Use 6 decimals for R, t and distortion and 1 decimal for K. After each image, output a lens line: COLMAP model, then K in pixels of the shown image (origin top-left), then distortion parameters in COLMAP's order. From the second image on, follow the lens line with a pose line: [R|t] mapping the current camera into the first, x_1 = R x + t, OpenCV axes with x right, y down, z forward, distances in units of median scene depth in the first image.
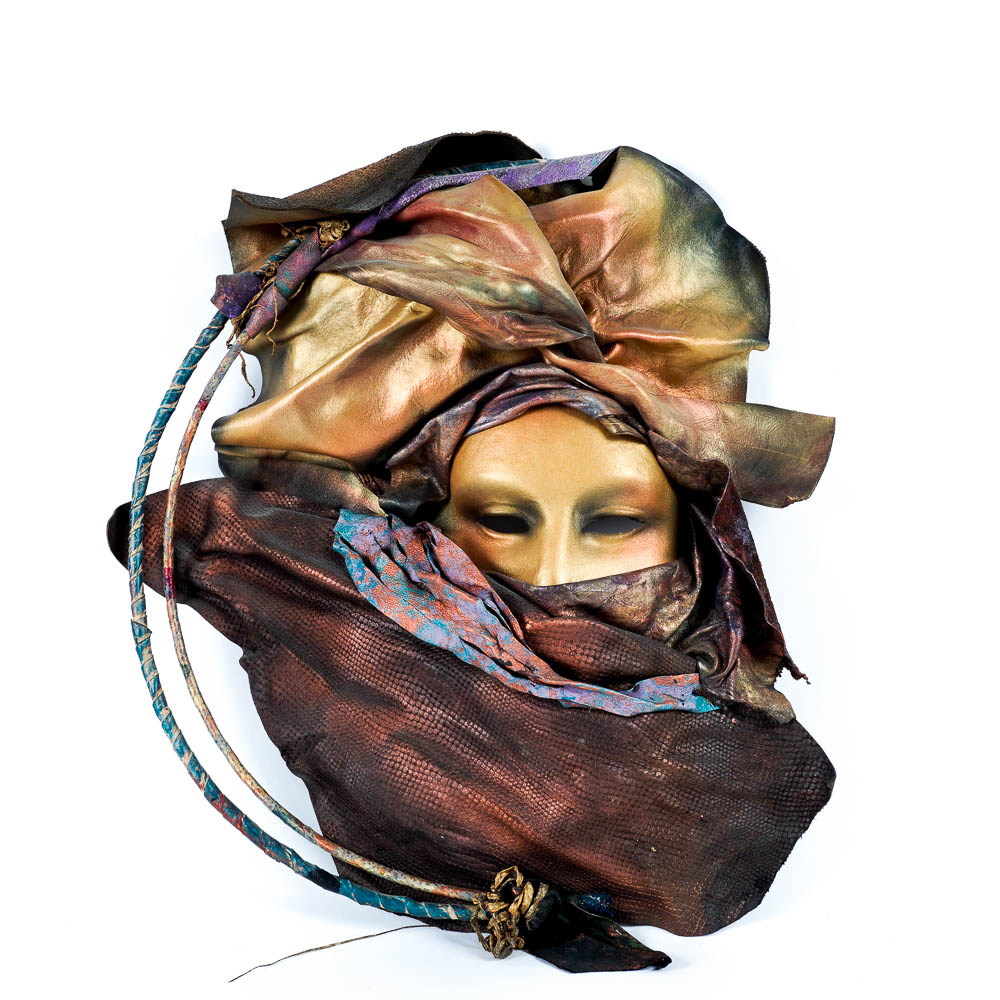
lens RADIAL K [[1515.9, 0, 539.8], [0, 1515.9, 475.1], [0, 0, 1]] dist [-0.007843, 0.000000]
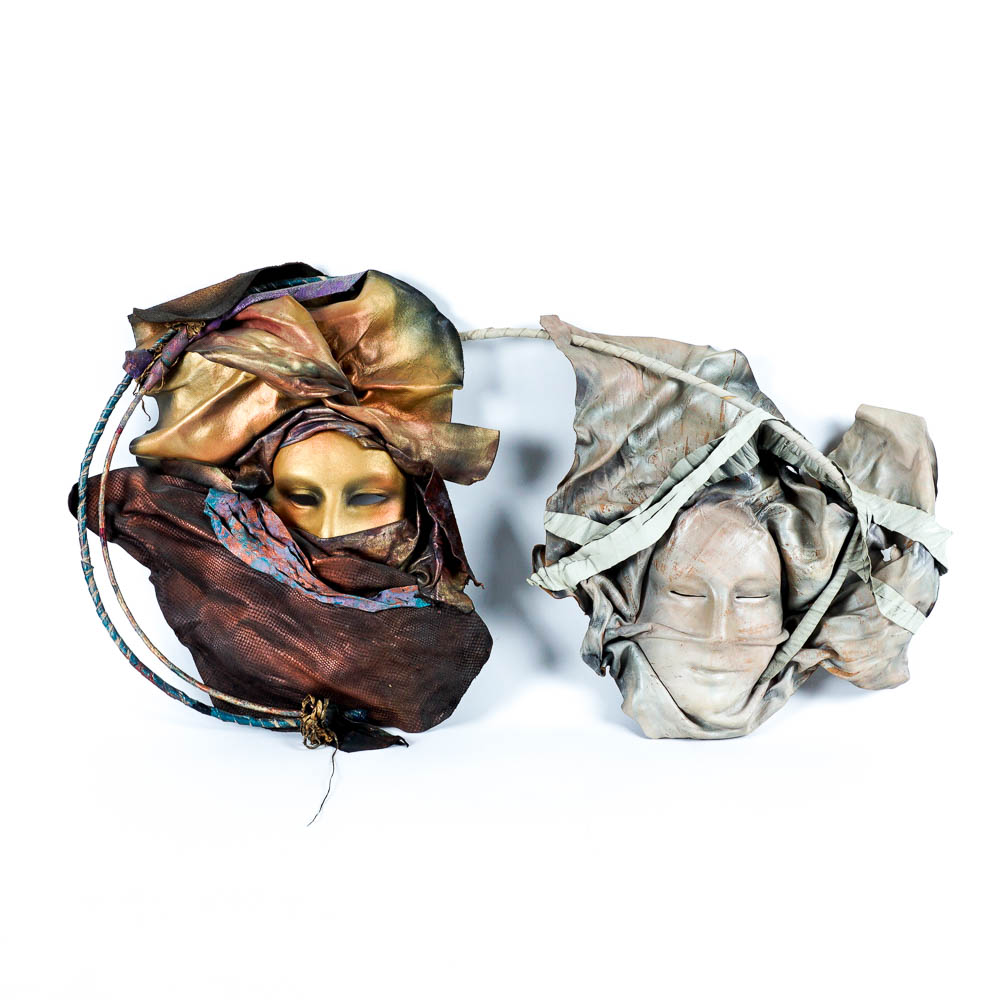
lens RADIAL K [[1409.5, 0, 537.5], [0, 1409.5, 448.4], [0, 0, 1]] dist [0.006909, 0.000000]
pose [[0.997884, -0.019700, 0.061962, 0.142242], [0.014603, 0.996553, 0.081669, -0.150577], [-0.063357, -0.080591, 0.994732, -0.584696]]
